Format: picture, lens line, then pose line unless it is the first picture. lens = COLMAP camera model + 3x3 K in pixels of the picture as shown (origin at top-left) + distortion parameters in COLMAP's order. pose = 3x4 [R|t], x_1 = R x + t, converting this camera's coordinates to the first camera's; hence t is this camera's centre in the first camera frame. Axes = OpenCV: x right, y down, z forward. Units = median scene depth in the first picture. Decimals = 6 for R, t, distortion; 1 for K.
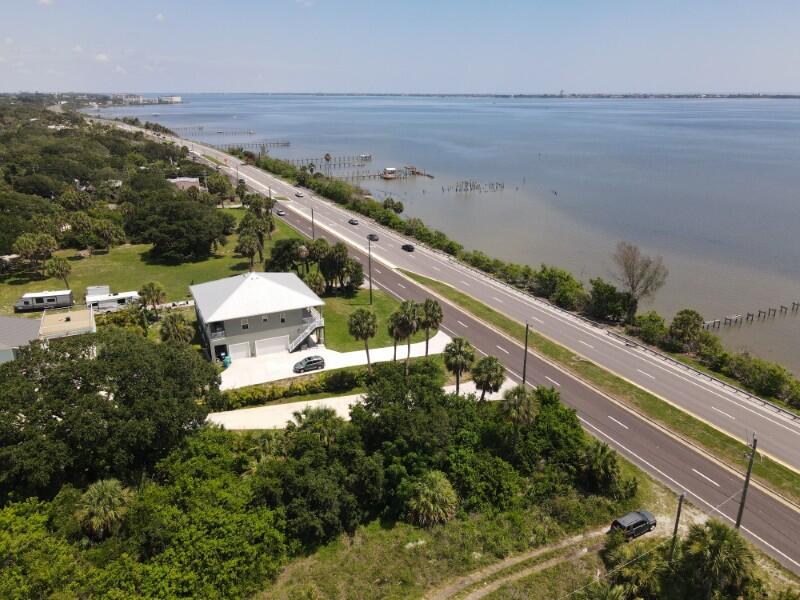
lens RADIAL K [[581.9, 0, 404.8], [0, 581.9, 299.9], [0, 0, 1]] dist [0.023331, -0.009203]
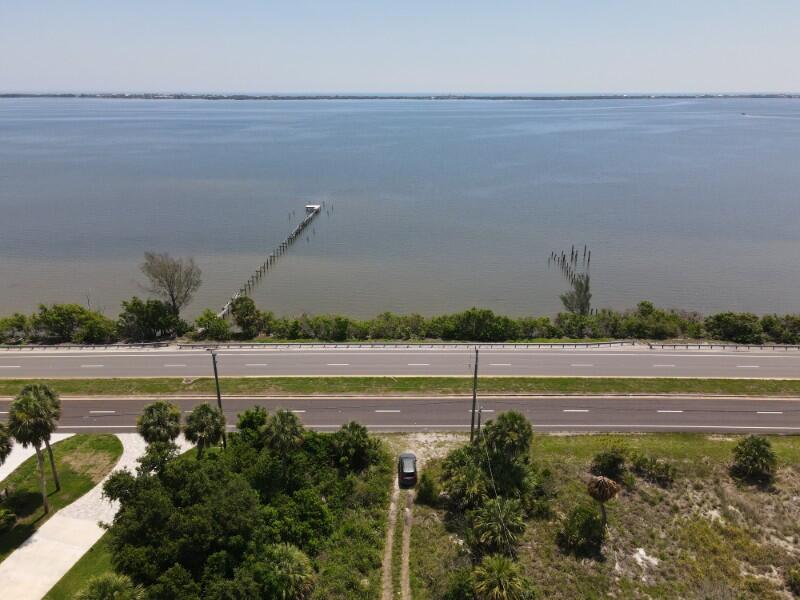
lens RADIAL K [[581.9, 0, 404.8], [0, 581.9, 299.9], [0, 0, 1]] dist [0.023331, -0.009203]
pose [[0.437575, -0.299132, 0.847967, -0.300934], [0.297672, 0.938059, 0.177306, -0.082183], [-0.848481, 0.174831, 0.499514, 0.229454]]
